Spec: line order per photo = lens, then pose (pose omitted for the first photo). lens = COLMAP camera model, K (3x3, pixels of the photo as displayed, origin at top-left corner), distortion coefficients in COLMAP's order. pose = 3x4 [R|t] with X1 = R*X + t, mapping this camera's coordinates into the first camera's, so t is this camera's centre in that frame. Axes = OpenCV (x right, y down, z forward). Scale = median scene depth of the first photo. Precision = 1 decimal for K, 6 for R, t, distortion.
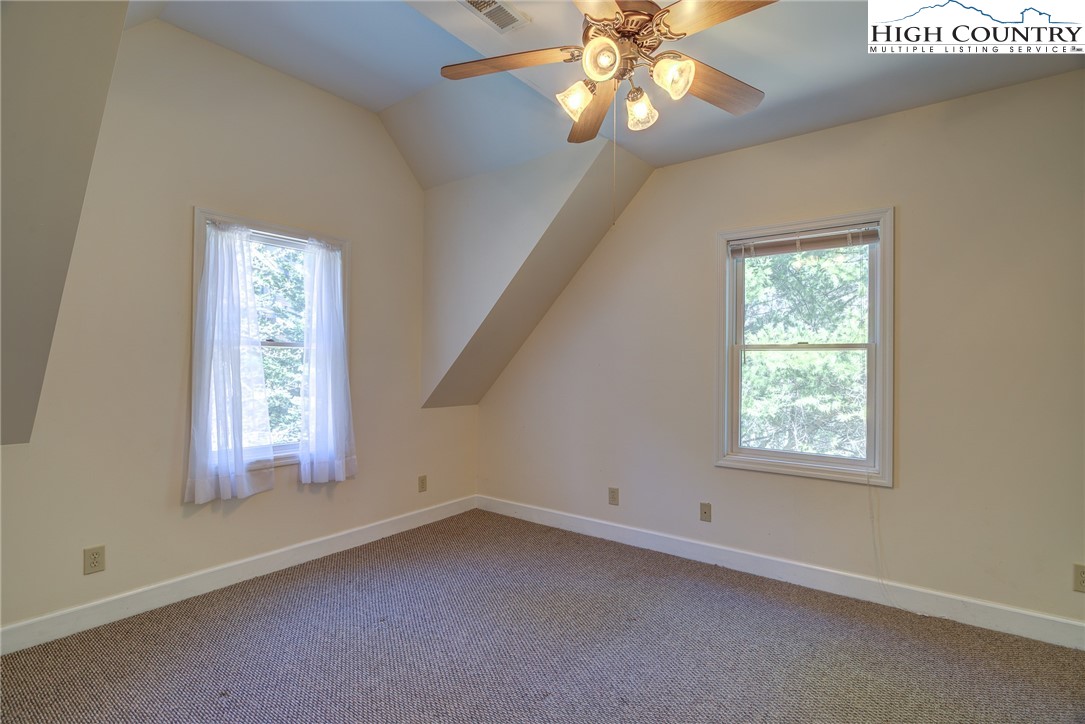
lens RADIAL K [[529.0, 0, 542.5], [0, 529.0, 362.0], [0, 0, 1]] dist [-0.013578, 0.001140]
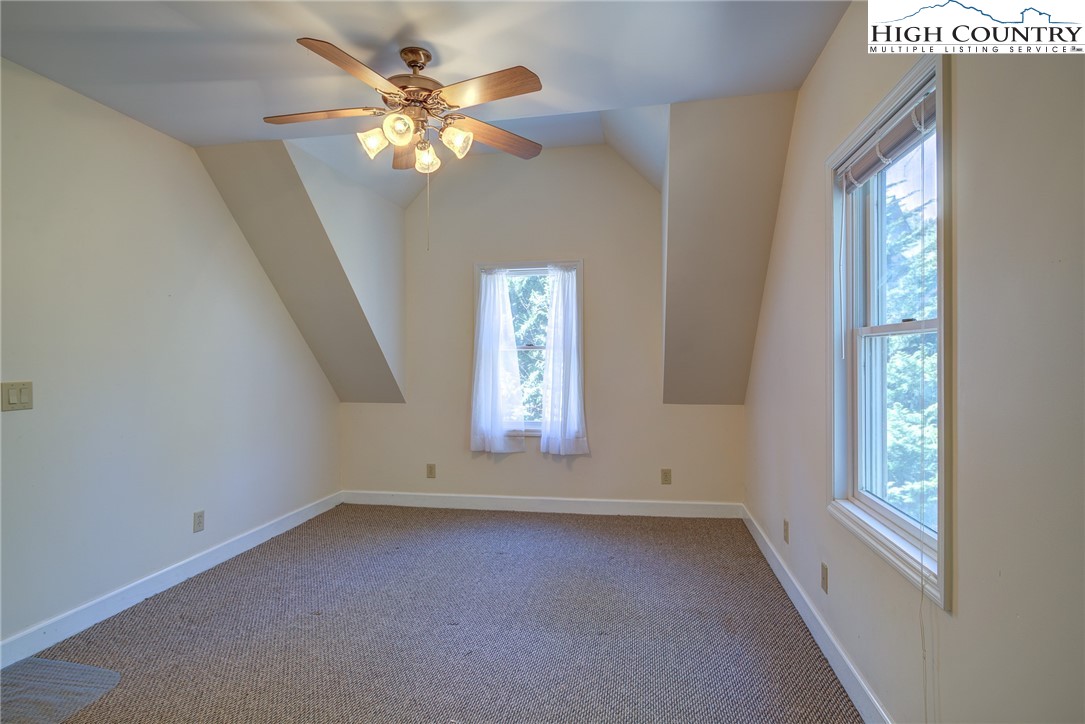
lens RADIAL K [[552.0, 0, 547.9], [0, 552.0, 369.5], [0, 0, 1]] dist [-0.001371, 0.000129]
pose [[0.461723, 0.005365, -0.887008, 0.819557], [0.008606, 0.999908, 0.010528, 0.008074], [0.886982, -0.012495, 0.461635, 0.386221]]
